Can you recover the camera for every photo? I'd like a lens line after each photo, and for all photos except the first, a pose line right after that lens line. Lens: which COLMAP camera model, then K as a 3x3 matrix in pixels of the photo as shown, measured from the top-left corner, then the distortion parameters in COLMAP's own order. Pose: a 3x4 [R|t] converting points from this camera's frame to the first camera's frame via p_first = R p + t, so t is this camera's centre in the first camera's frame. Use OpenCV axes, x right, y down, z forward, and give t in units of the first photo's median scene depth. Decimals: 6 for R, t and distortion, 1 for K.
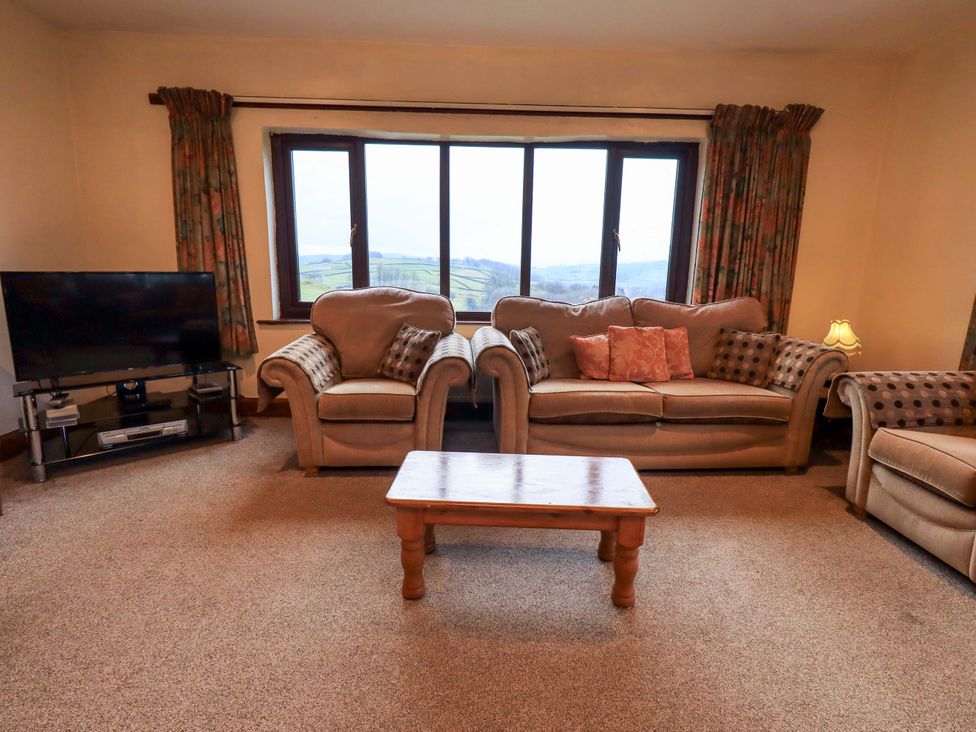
lens RADIAL K [[506.9, 0, 493.7], [0, 506.9, 351.8], [0, 0, 1]] dist [0.002326, -0.000092]
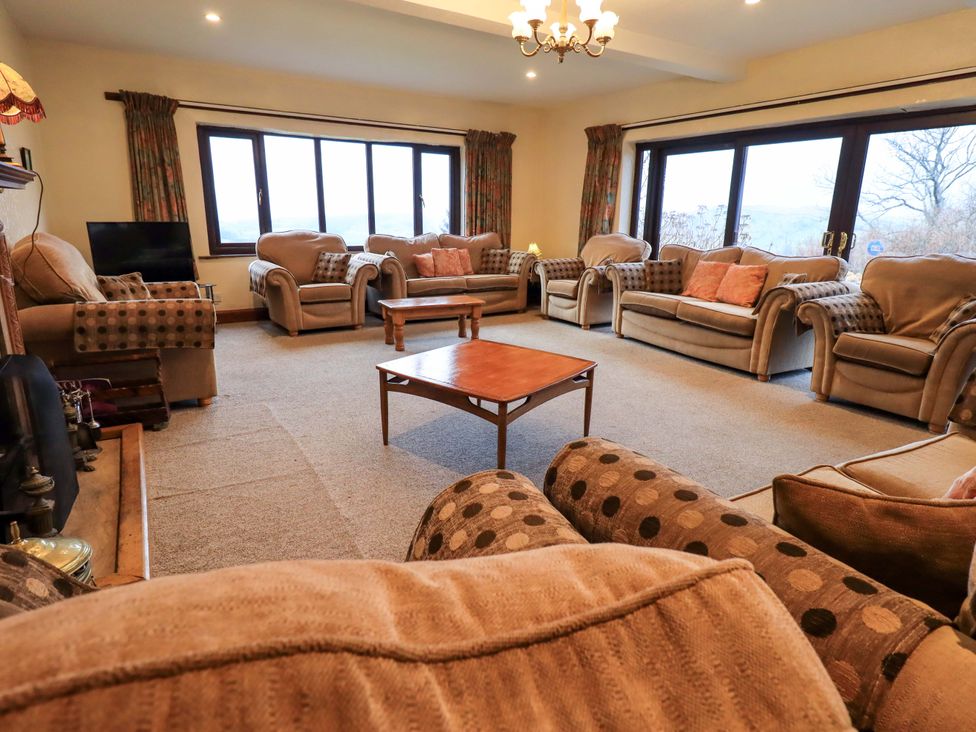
lens RADIAL K [[582.5, 0, 503.5], [0, 582.5, 365.2], [0, 0, 1]] dist [0.000173, -0.000090]
pose [[0.852130, -0.136027, 0.505343, -0.667548], [0.096362, 0.989901, 0.103969, 0.171482], [-0.514382, -0.039900, 0.856632, -0.964910]]
